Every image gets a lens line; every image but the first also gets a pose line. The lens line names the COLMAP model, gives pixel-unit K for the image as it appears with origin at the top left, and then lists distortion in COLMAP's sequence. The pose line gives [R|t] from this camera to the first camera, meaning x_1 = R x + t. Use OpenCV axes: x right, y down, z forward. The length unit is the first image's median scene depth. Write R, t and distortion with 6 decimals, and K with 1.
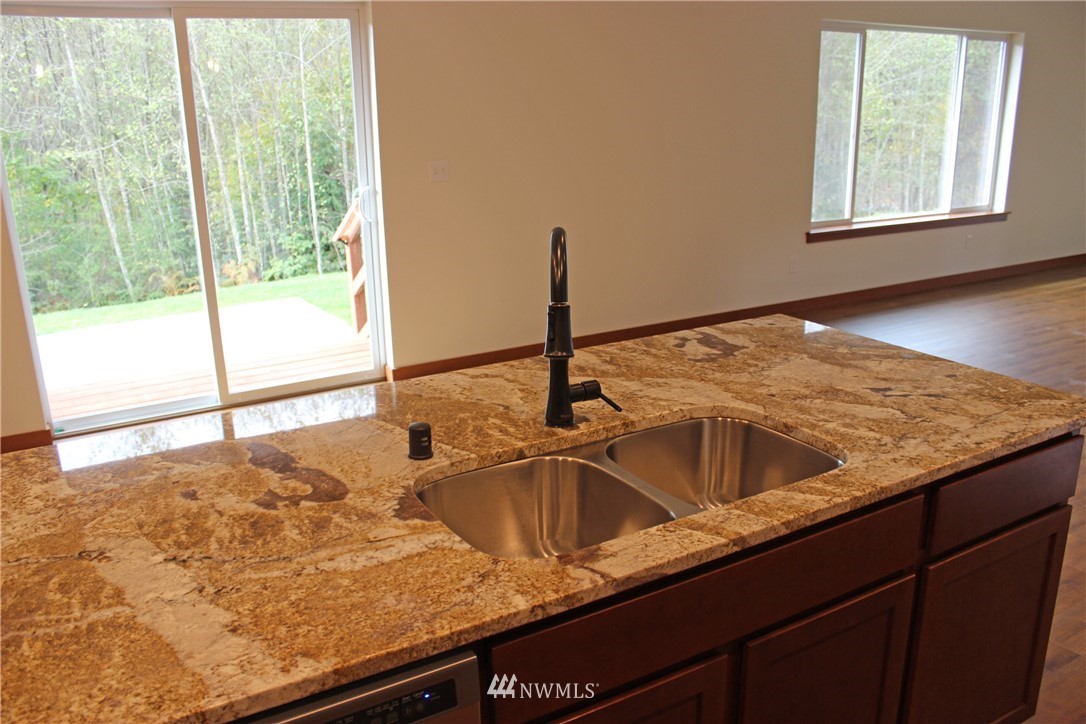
lens RADIAL K [[902.5, 0, 546.5], [0, 902.5, 372.6], [0, 0, 1]] dist [-0.163581, 0.140788]
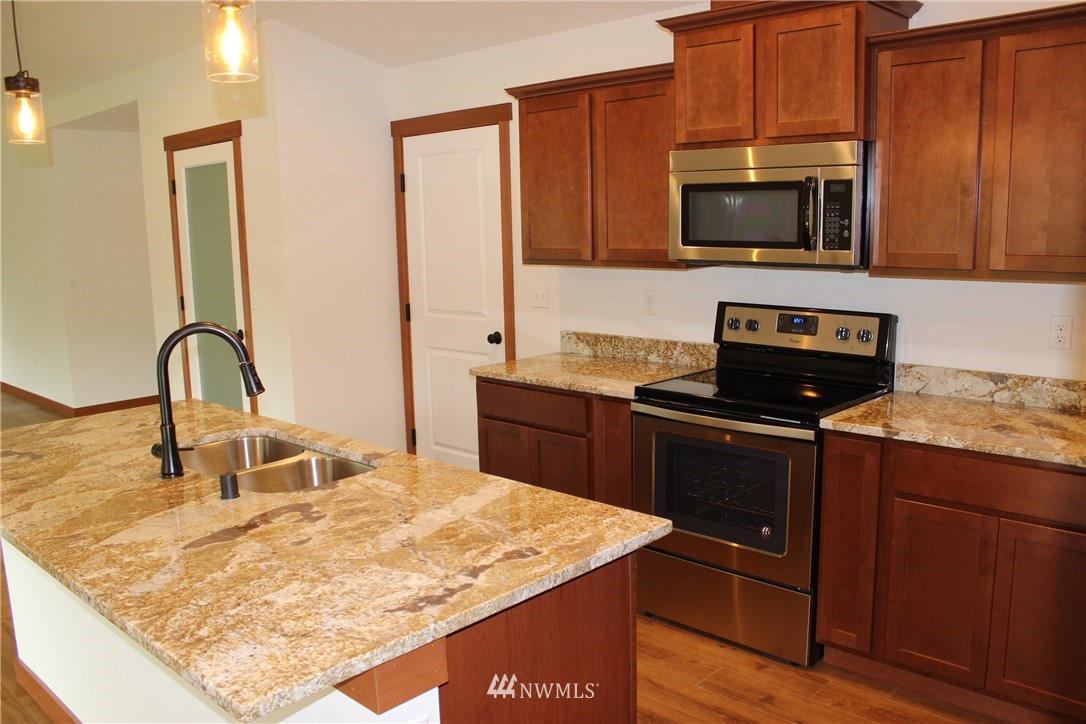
lens RADIAL K [[902.5, 0, 542.2], [0, 902.5, 391.3], [0, 0, 1]] dist [-0.163581, 0.140788]
pose [[-0.277589, -0.156294, 0.947901, -1.169736], [0.308928, 0.919750, 0.242121, -0.177787], [-0.909674, 0.360044, -0.207029, 0.628326]]
